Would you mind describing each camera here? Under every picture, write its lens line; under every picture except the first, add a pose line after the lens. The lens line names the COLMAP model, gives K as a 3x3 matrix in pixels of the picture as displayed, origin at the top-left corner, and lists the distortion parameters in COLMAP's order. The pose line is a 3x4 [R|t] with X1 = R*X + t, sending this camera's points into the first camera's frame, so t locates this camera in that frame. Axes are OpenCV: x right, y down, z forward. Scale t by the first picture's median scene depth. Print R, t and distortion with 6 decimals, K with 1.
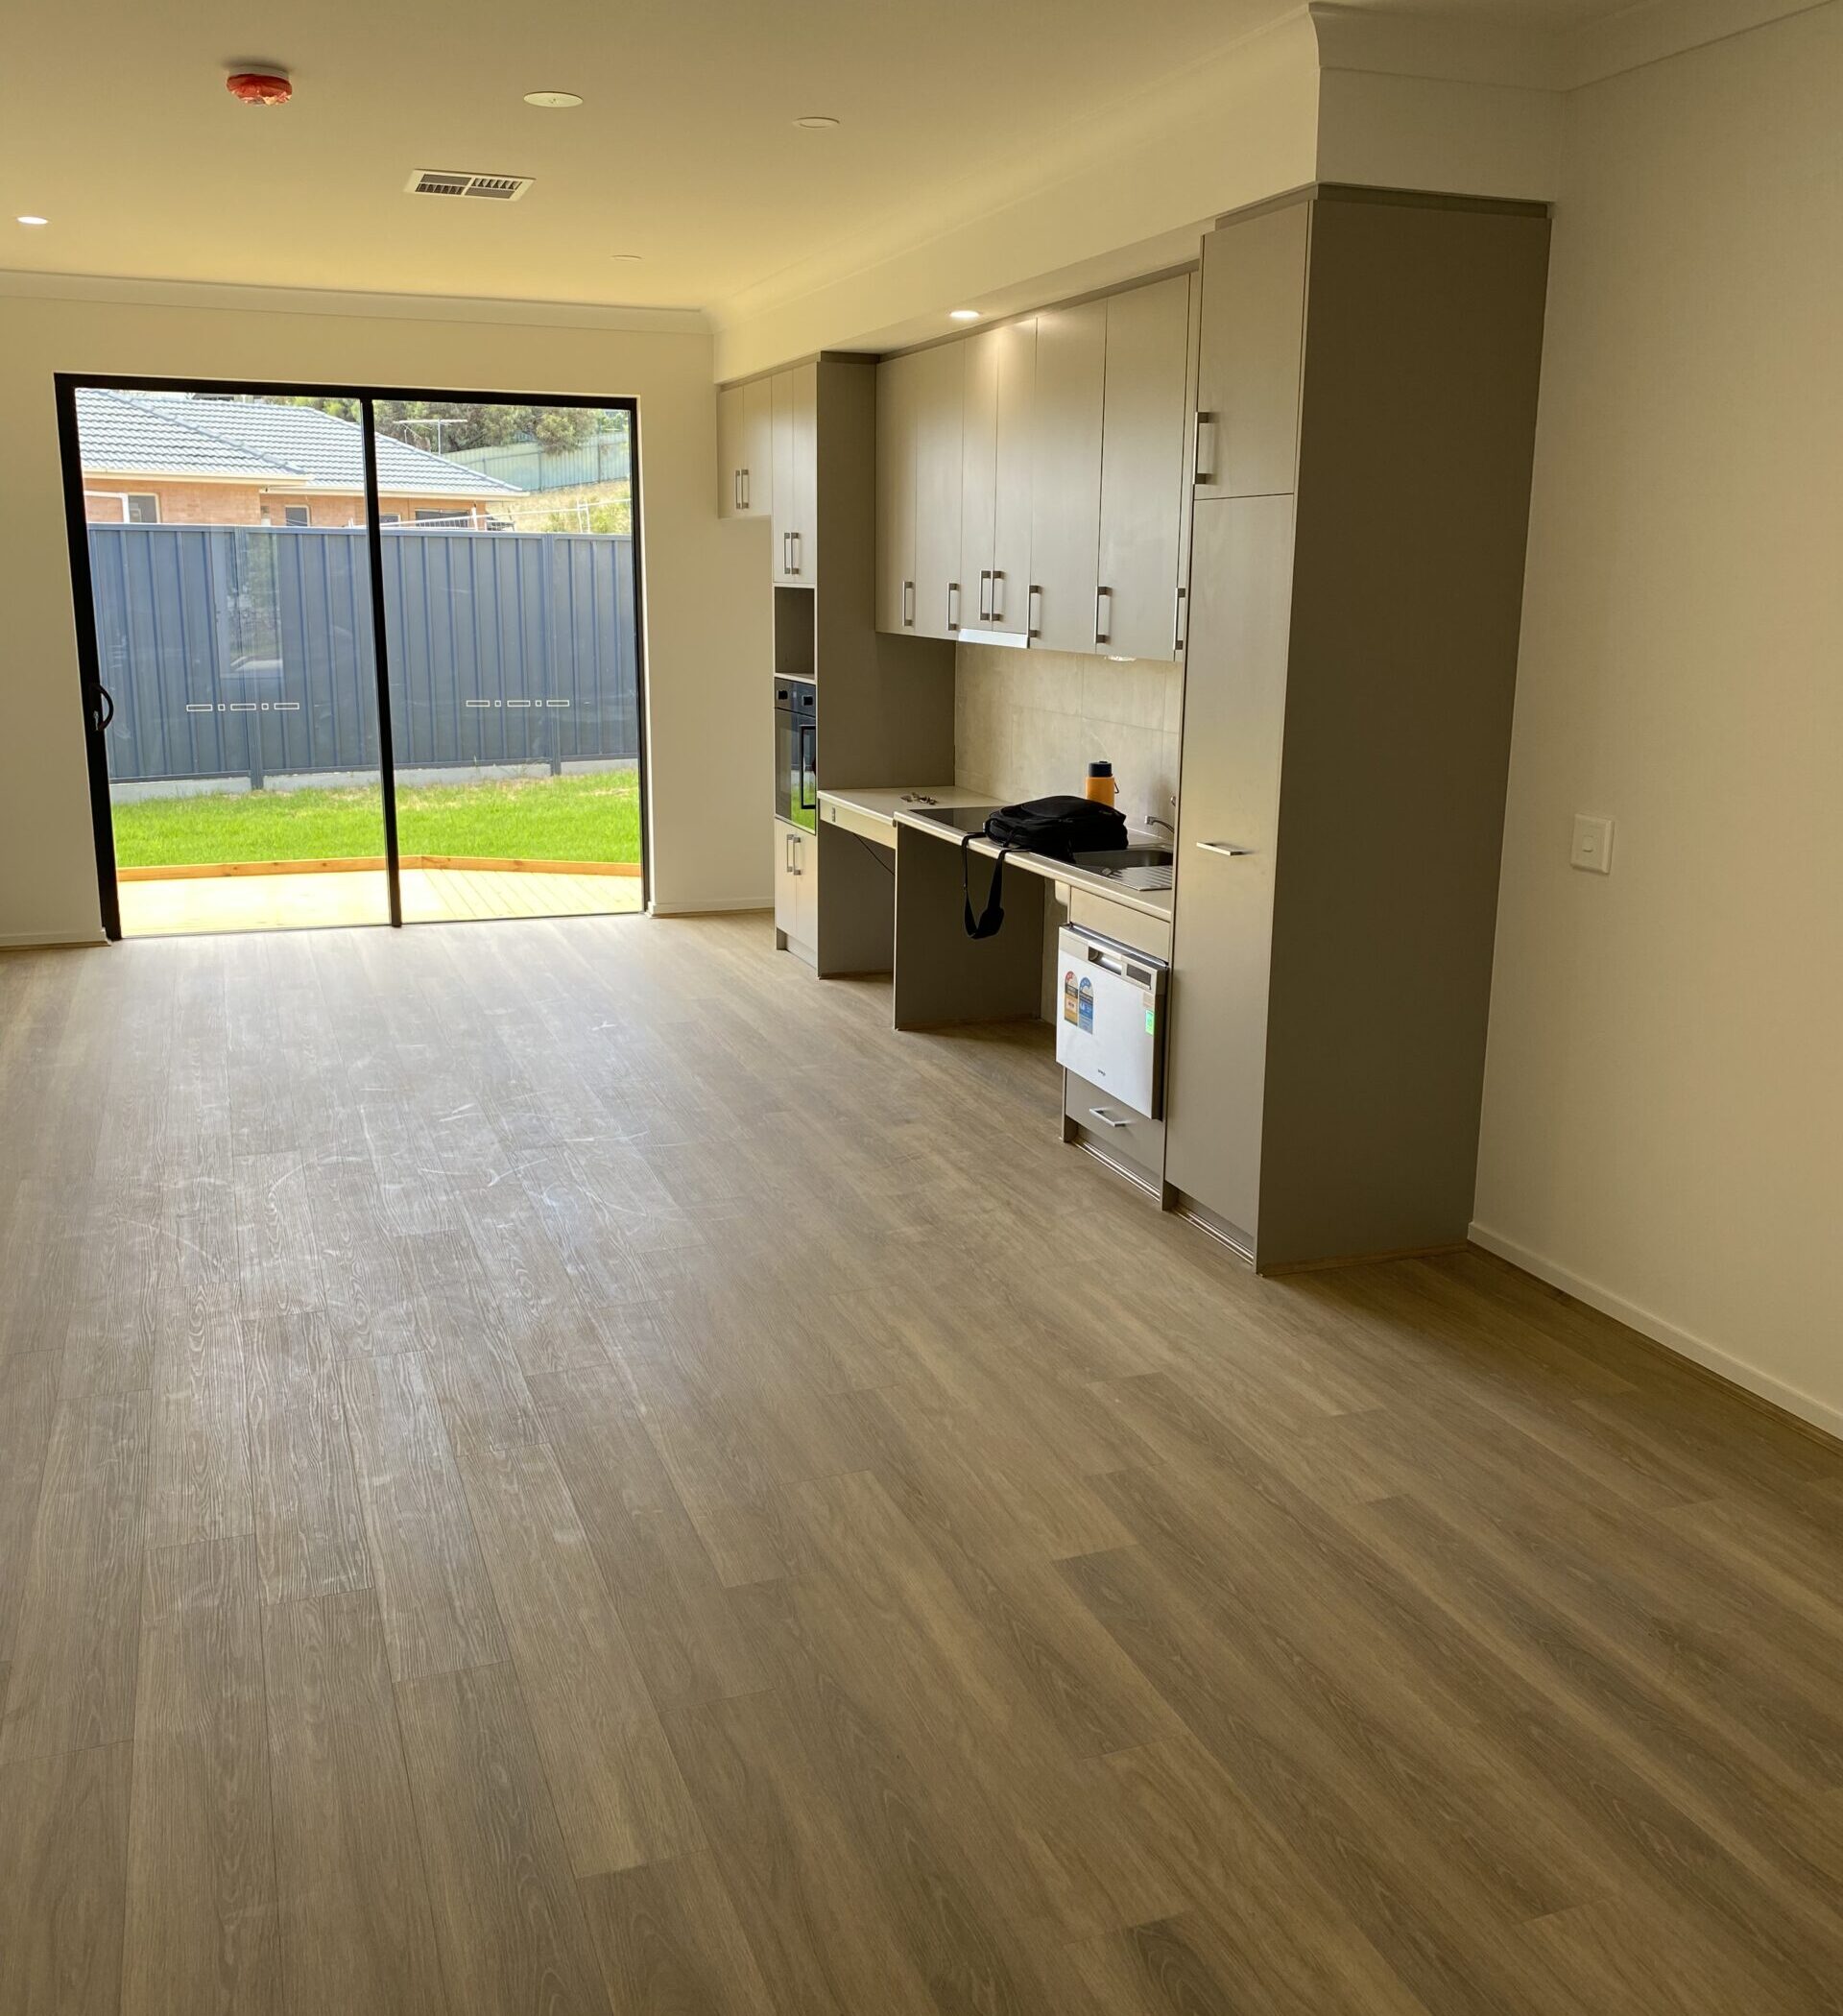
lens RADIAL K [[1858.3, 0, 921.5], [0, 1858.3, 1008.0], [0, 0, 1]] dist [0.017838, -0.005166]
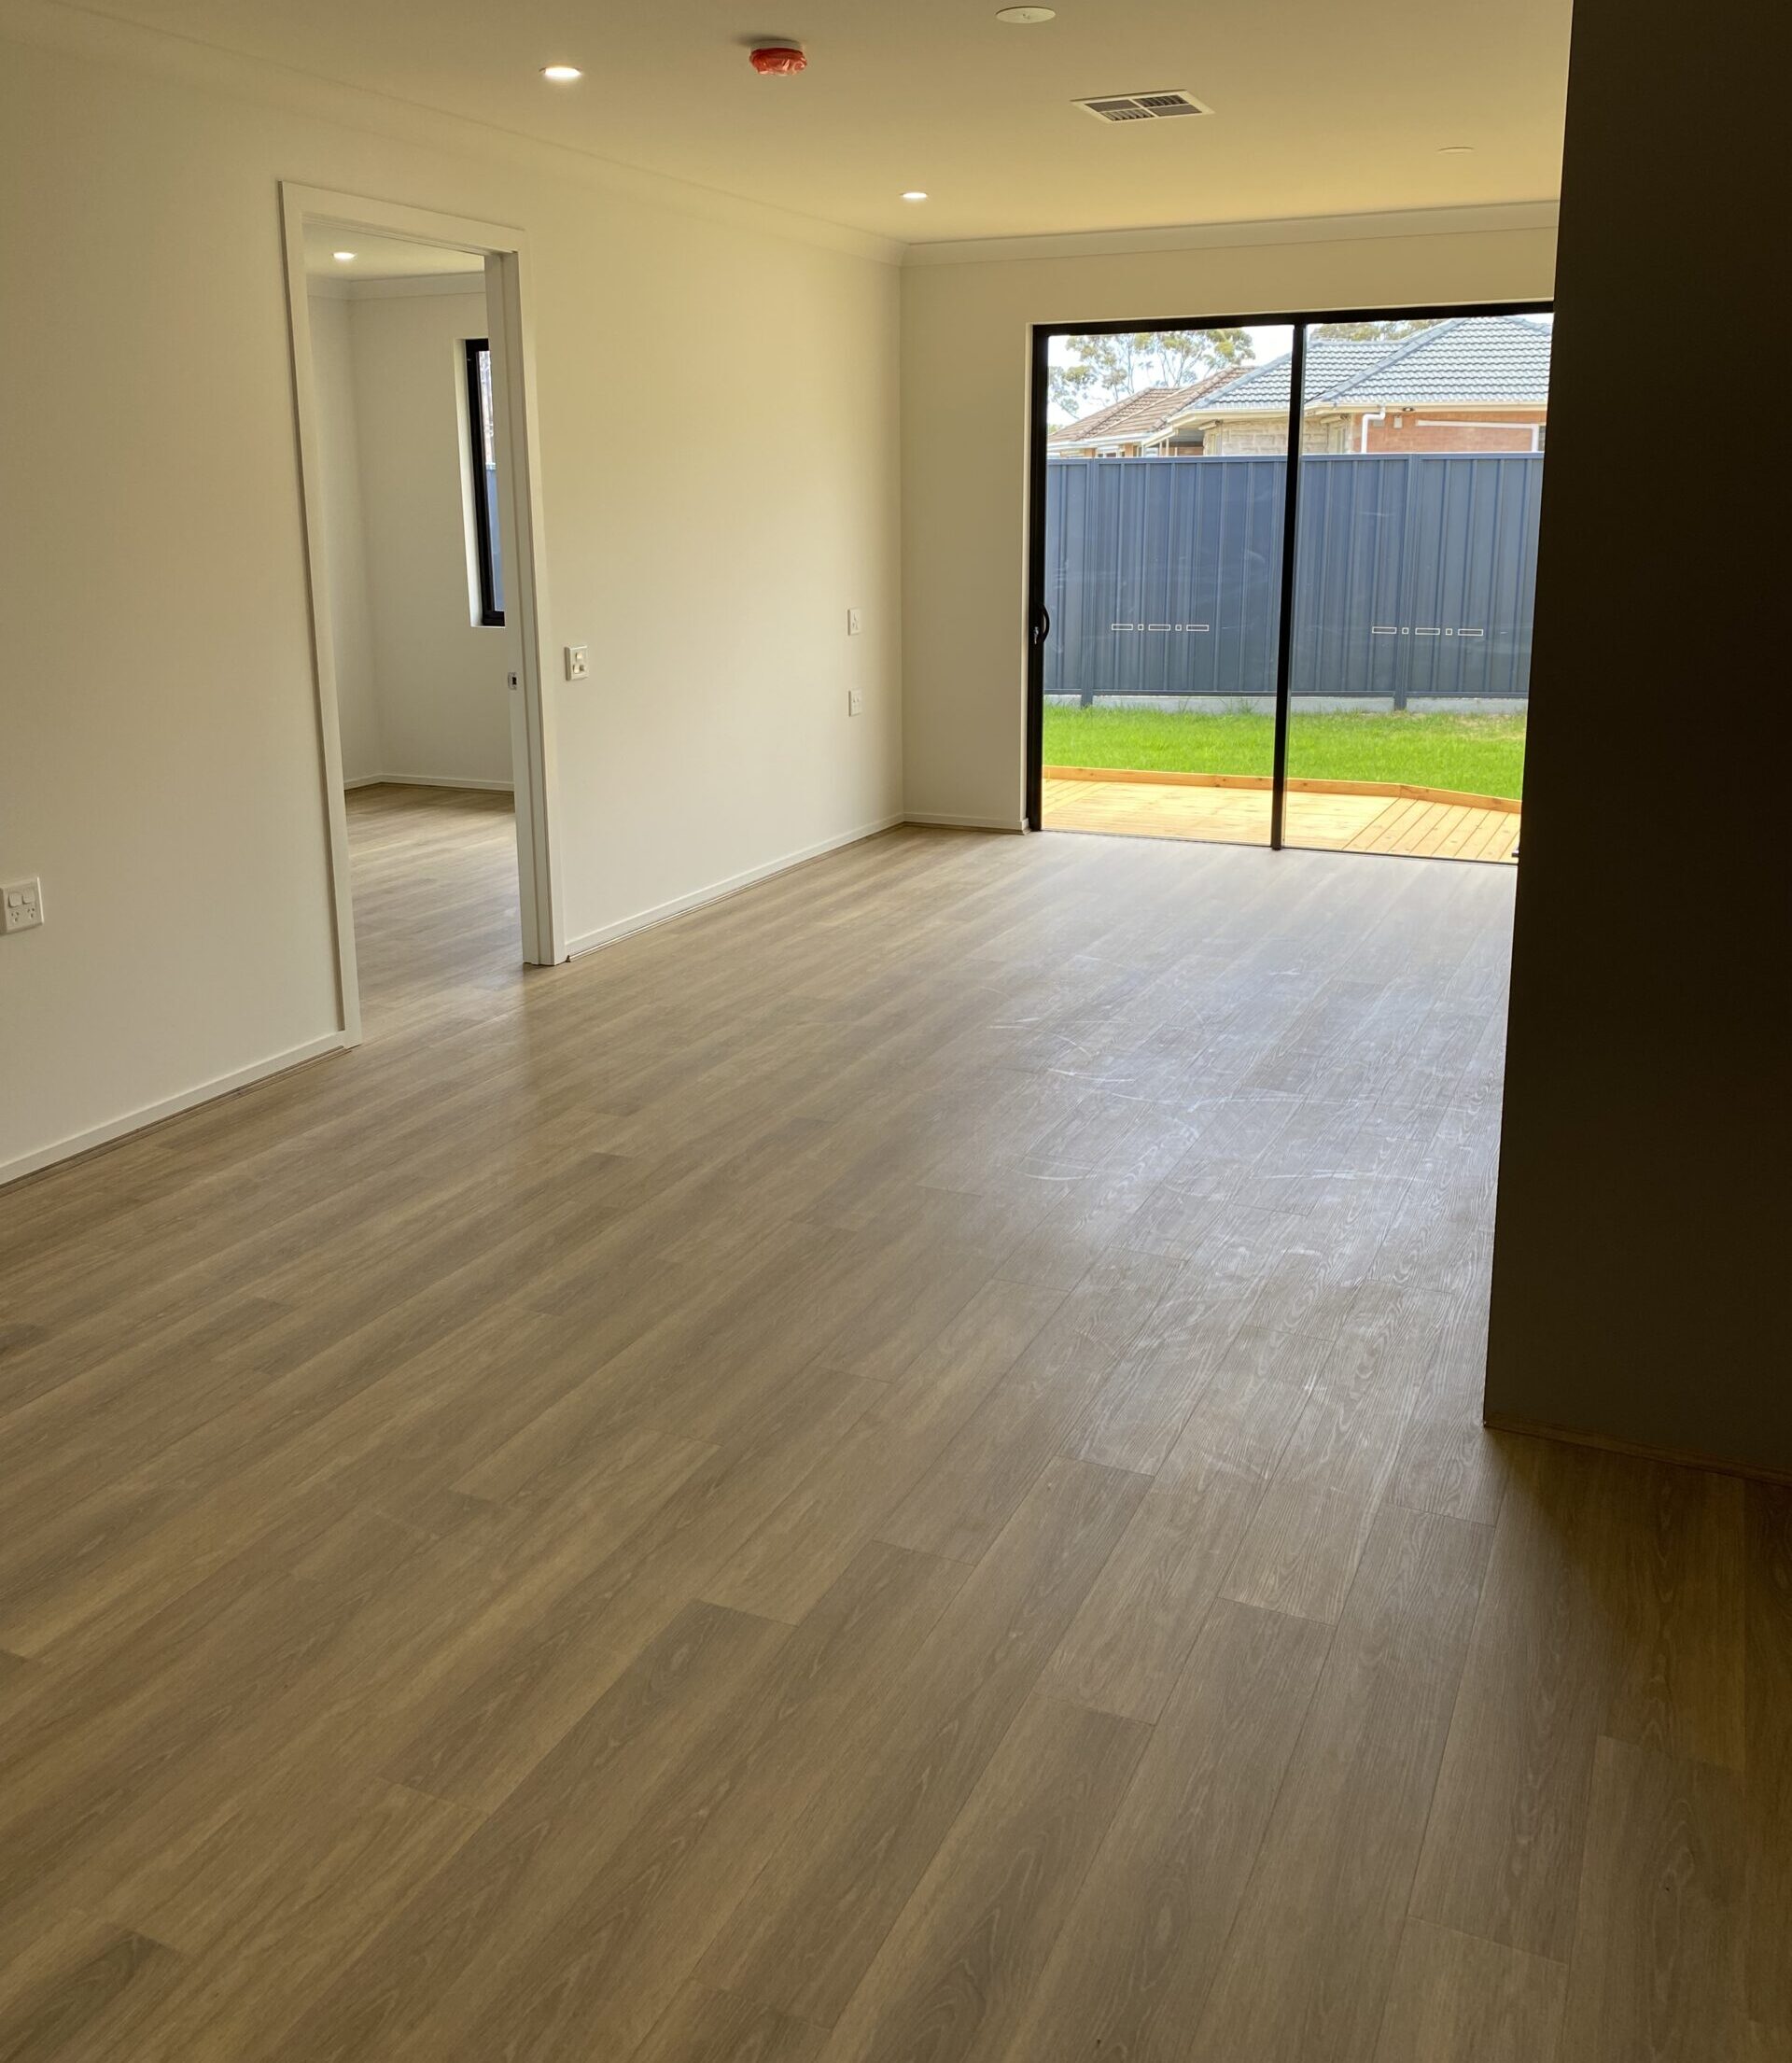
lens RADIAL K [[1826.8, 0, 895.1], [0, 1826.8, 901.4], [0, 0, 1]] dist [0.011934, -0.005454]
pose [[0.708014, 0.139106, -0.692362, 0.275266], [-0.148694, 0.987794, 0.046407, -0.033562], [0.690367, 0.070093, 0.720056, 0.164922]]
